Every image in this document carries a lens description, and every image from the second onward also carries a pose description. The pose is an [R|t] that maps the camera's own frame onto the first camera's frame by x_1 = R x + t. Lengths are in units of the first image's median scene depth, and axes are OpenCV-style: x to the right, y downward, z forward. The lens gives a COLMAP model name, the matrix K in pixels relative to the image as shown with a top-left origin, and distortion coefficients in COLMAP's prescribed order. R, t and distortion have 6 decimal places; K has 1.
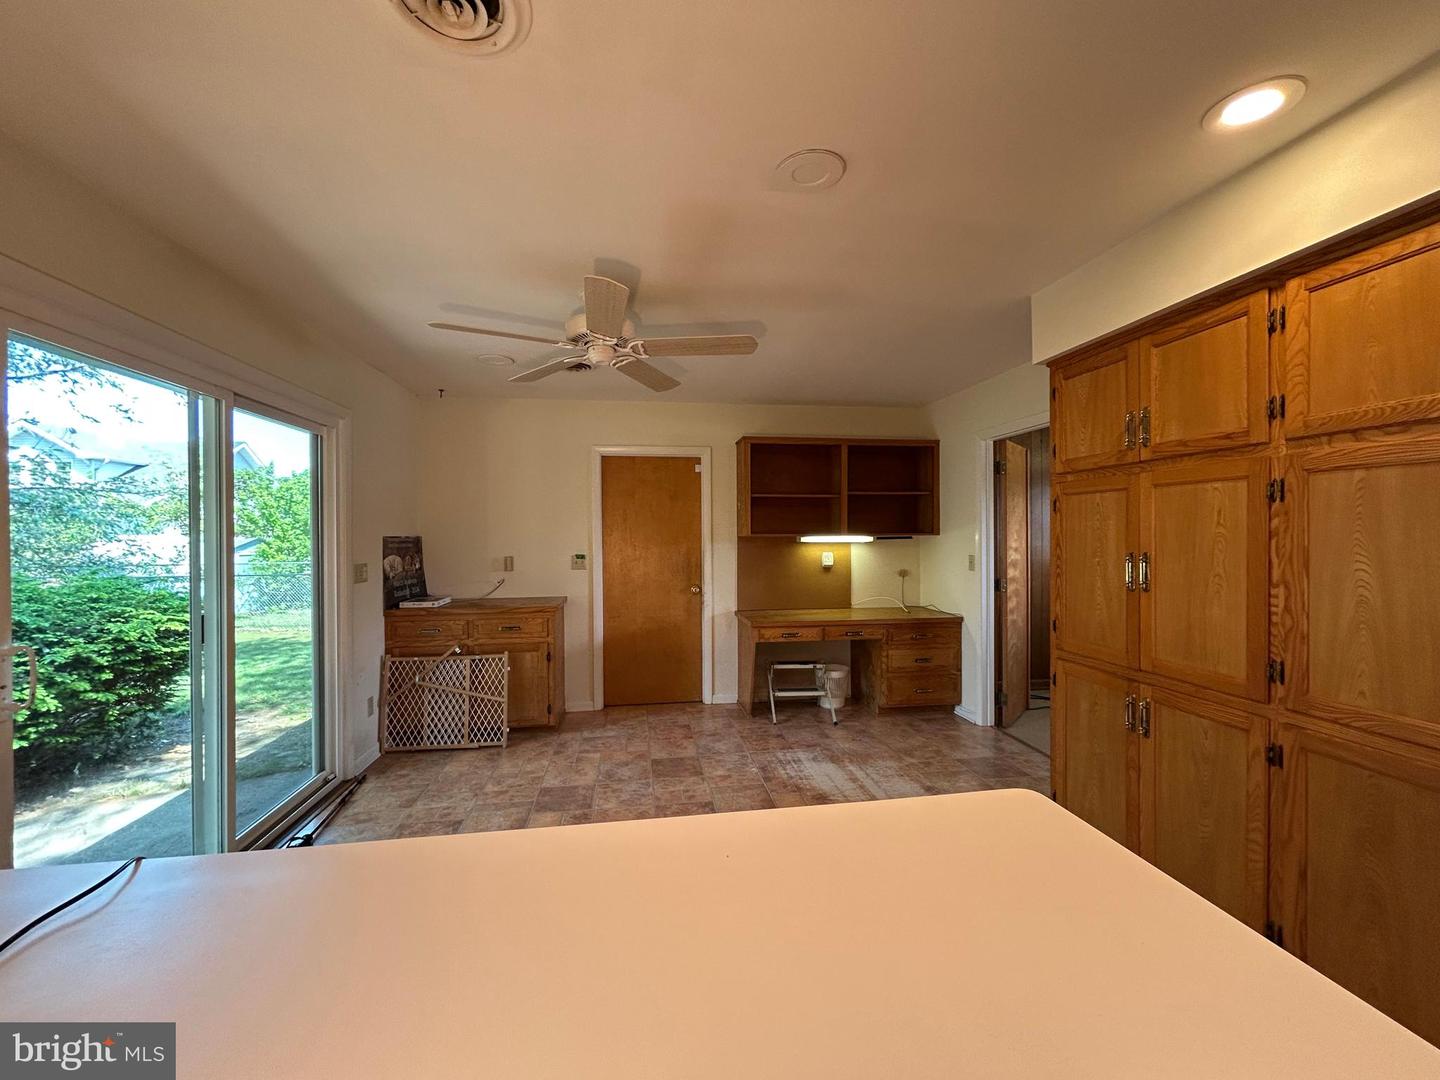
lens RADIAL K [[579.9, 0, 720.0], [0, 579.9, 540.0], [0, 0, 1]] dist [-0.001897, 0.000041]
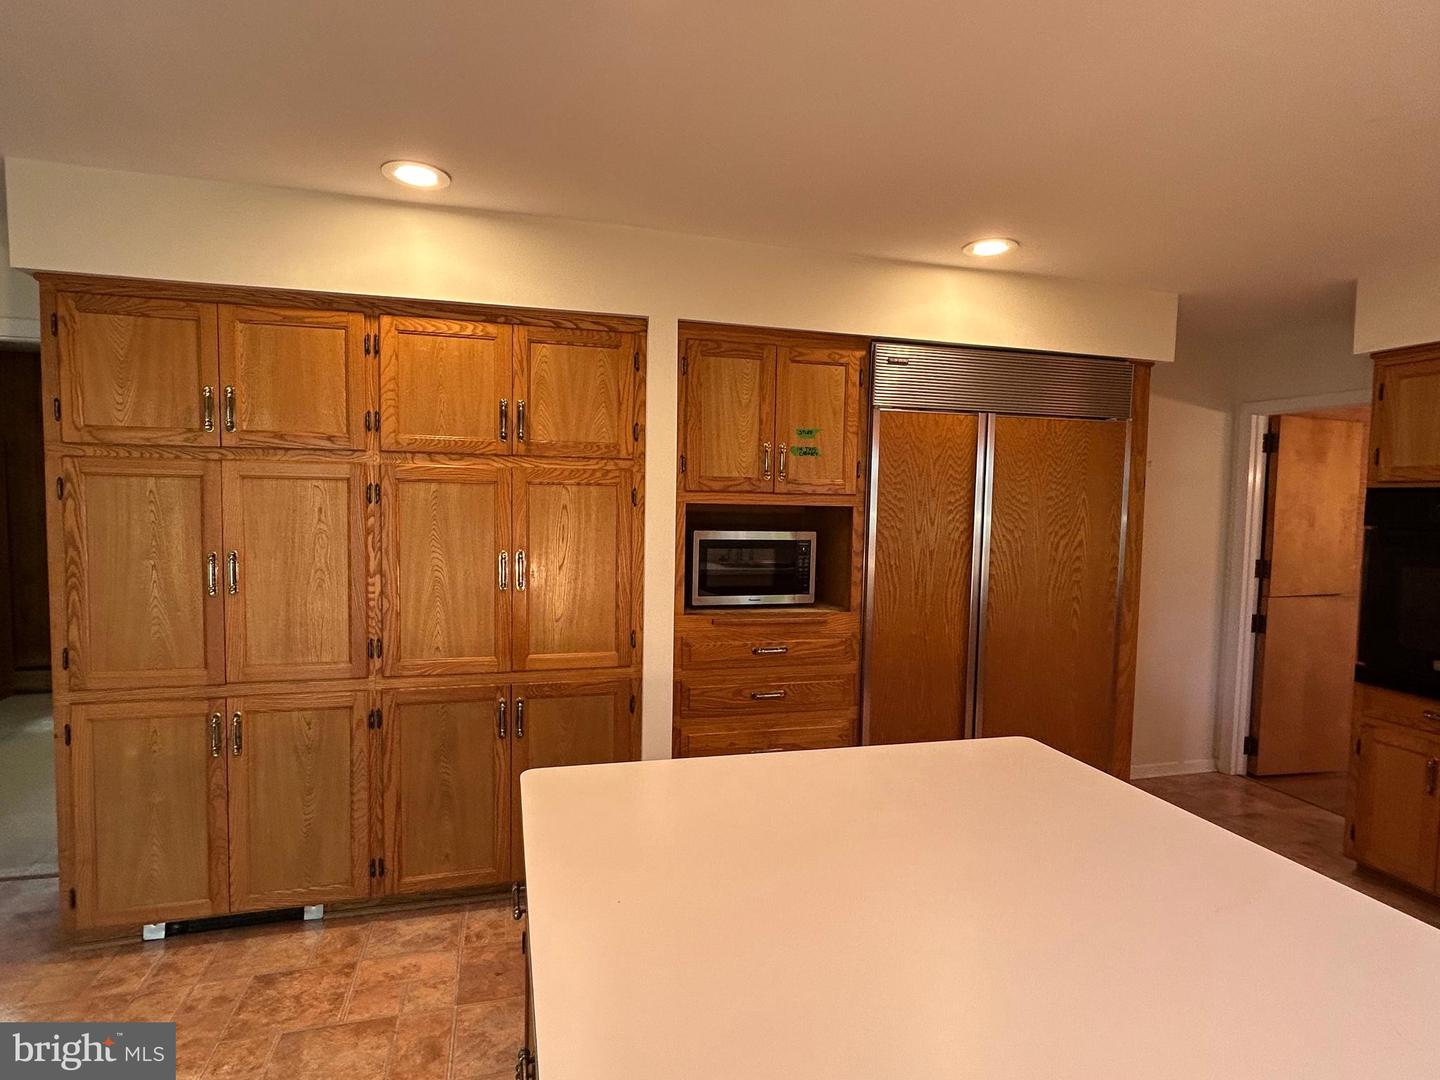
lens RADIAL K [[774.1, 0, 720.0], [0, 774.1, 540.0], [0, 0, 1]] dist [0.000133, -0.000470]
pose [[-0.114168, -0.055204, 0.991927, -0.648781], [-0.008949, 0.998472, 0.054538, -0.081612], [-0.993421, -0.002650, -0.114487, 0.478516]]
